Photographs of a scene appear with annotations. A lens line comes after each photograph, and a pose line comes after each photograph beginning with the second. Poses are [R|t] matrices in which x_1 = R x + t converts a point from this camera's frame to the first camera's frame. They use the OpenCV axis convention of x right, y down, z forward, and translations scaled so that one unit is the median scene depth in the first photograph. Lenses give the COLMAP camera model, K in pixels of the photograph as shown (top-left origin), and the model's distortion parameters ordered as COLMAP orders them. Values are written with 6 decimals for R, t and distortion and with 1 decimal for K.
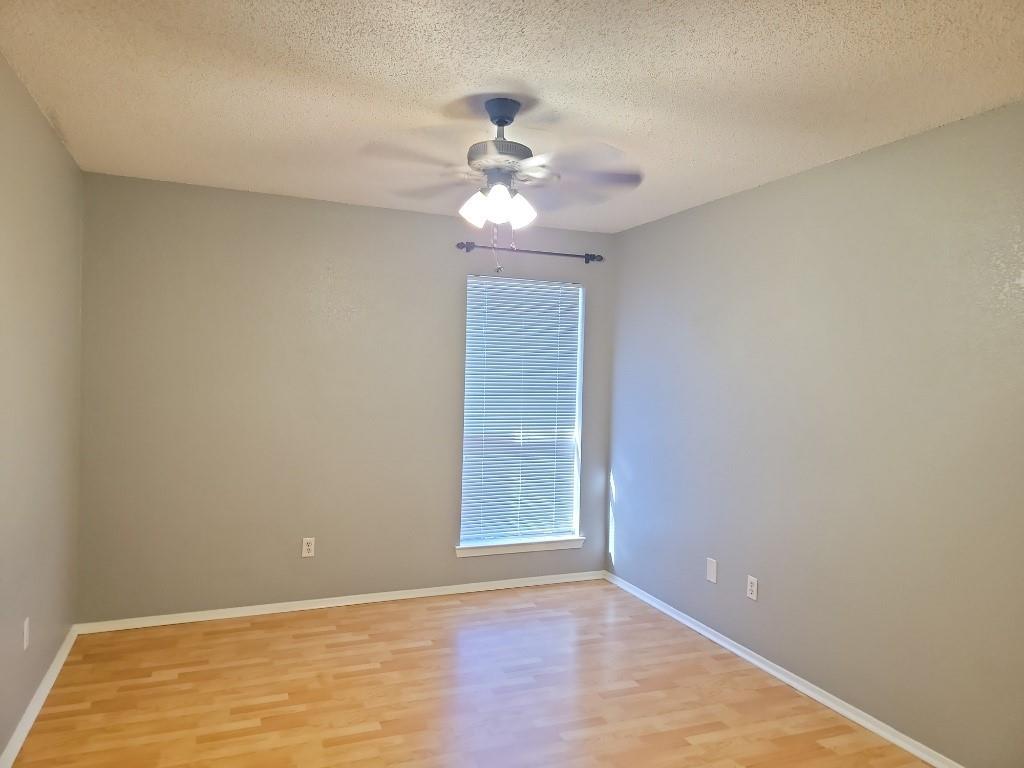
lens RADIAL K [[717.7, 0, 512.0], [0, 717.7, 384.0], [0, 0, 1]] dist [0.068686, -0.055408]
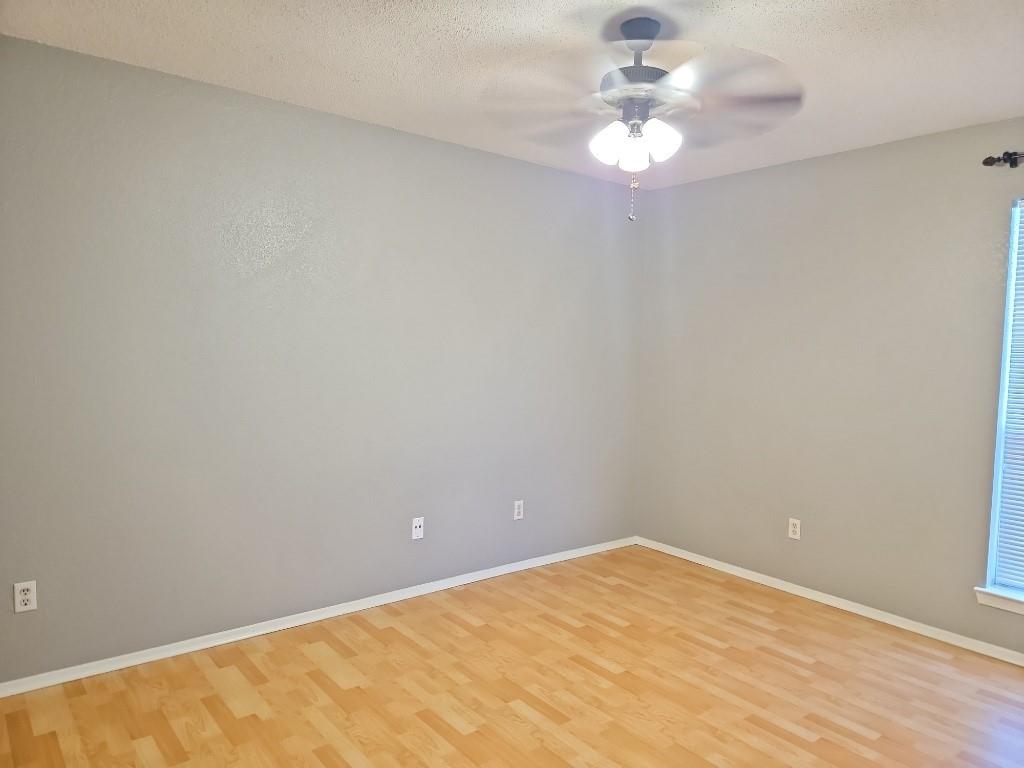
lens RADIAL K [[693.9, 0, 512.0], [0, 693.9, 384.0], [0, 0, 1]] dist [0.067766, -0.051265]
pose [[0.313597, 0.047180, -0.948383, 0.590541], [-0.044834, 0.998387, 0.034843, 0.023779], [0.948497, 0.031593, 0.315206, 0.436126]]
